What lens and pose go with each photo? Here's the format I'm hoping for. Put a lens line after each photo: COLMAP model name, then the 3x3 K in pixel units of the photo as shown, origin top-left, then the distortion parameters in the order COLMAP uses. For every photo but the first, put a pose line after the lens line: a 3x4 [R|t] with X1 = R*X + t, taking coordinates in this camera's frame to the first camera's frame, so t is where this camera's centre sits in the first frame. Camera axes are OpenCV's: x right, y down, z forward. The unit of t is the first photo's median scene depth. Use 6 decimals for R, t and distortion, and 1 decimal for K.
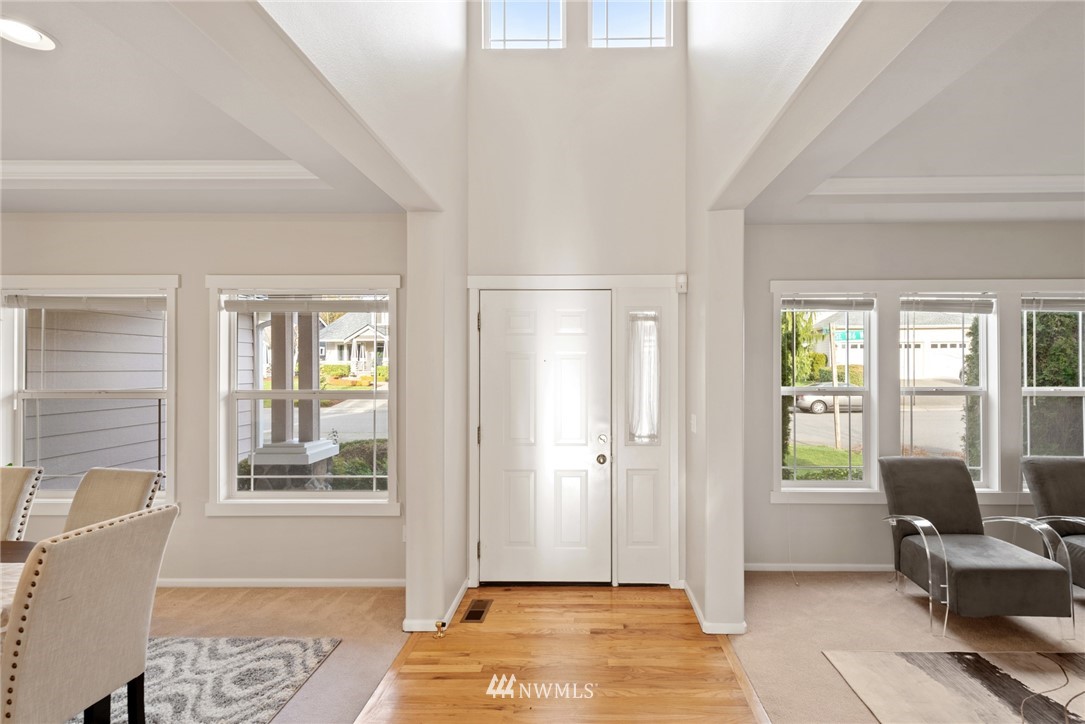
lens RADIAL K [[480.1, 0, 539.2], [0, 480.1, 369.9], [0, 0, 1]] dist [0.011228, -0.000413]
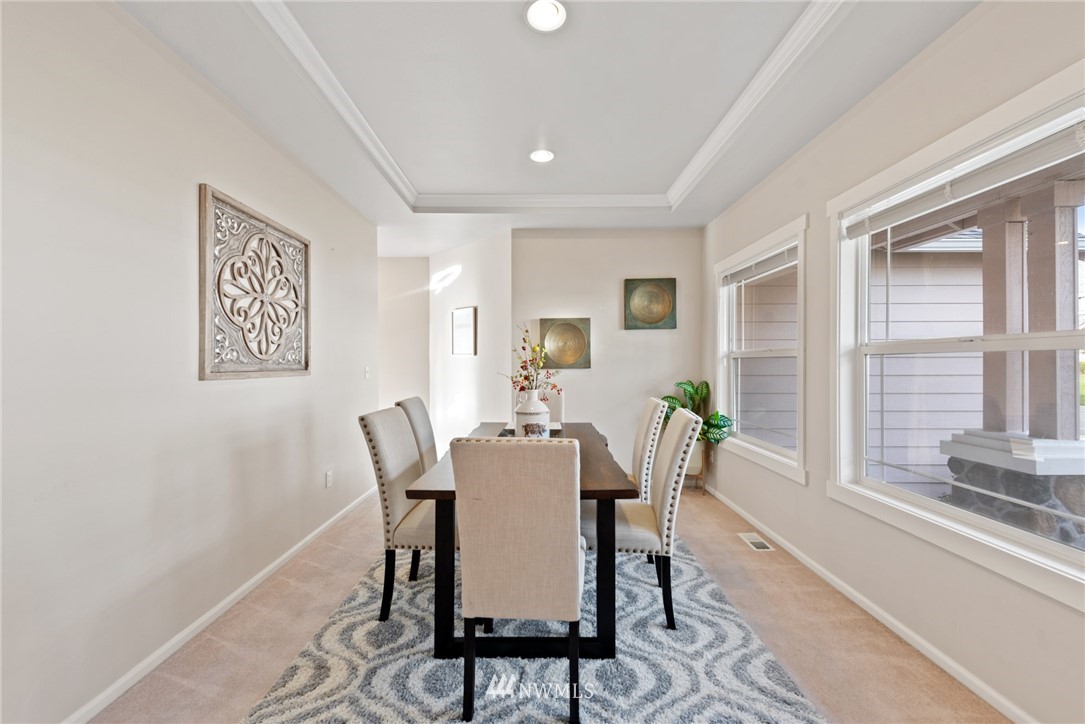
lens RADIAL K [[423.4, 0, 544.5], [0, 423.4, 364.4], [0, 0, 1]] dist [0.002926, 0.000364]
pose [[0.102789, 0.010180, -0.994651, -0.024833], [-0.000444, 0.999948, 0.010189, 0.076450], [0.994703, -0.000606, 0.102788, 0.482512]]
